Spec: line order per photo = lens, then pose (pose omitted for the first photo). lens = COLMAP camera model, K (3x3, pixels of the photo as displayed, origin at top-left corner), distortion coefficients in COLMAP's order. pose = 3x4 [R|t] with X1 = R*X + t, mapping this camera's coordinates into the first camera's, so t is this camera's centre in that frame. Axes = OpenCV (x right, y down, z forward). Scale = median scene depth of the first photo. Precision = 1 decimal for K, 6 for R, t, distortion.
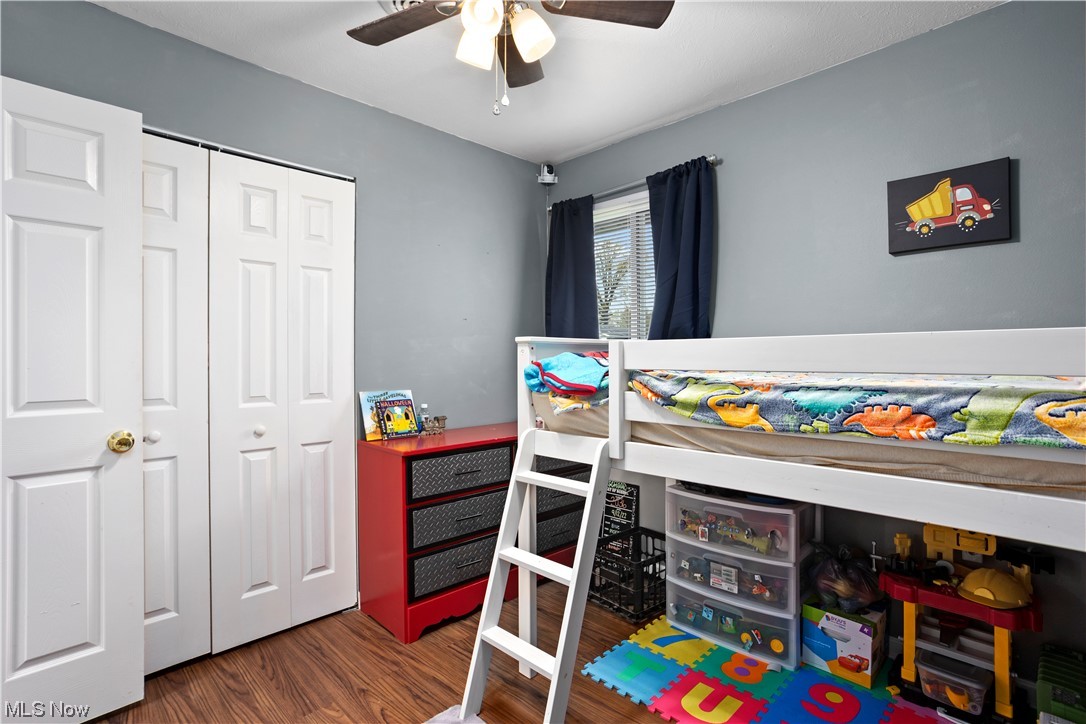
lens RADIAL K [[533.1, 0, 544.3], [0, 533.1, 358.2], [0, 0, 1]] dist [-0.040697, 0.029634]
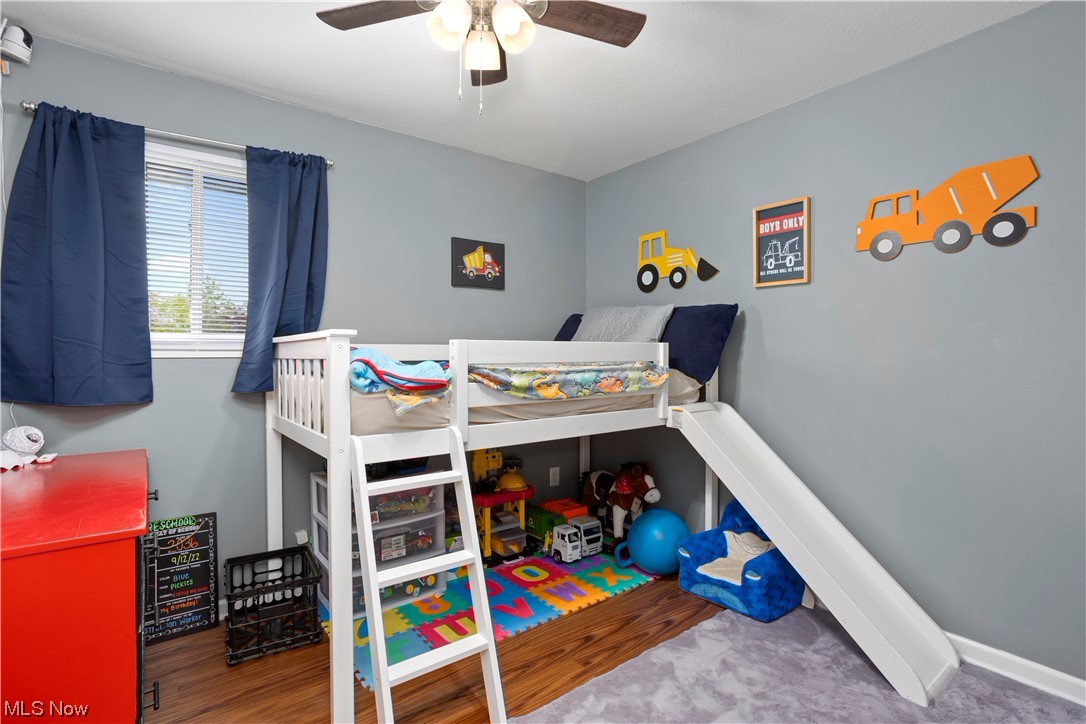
lens RADIAL K [[533.1, 0, 543.1], [0, 533.1, 355.1], [0, 0, 1]] dist [-0.040697, 0.029634]
pose [[0.123278, 0.002696, 0.992368, -0.889910], [0.005028, 0.999982, -0.003342, 0.005604], [-0.992359, 0.005402, 0.123263, 0.628533]]
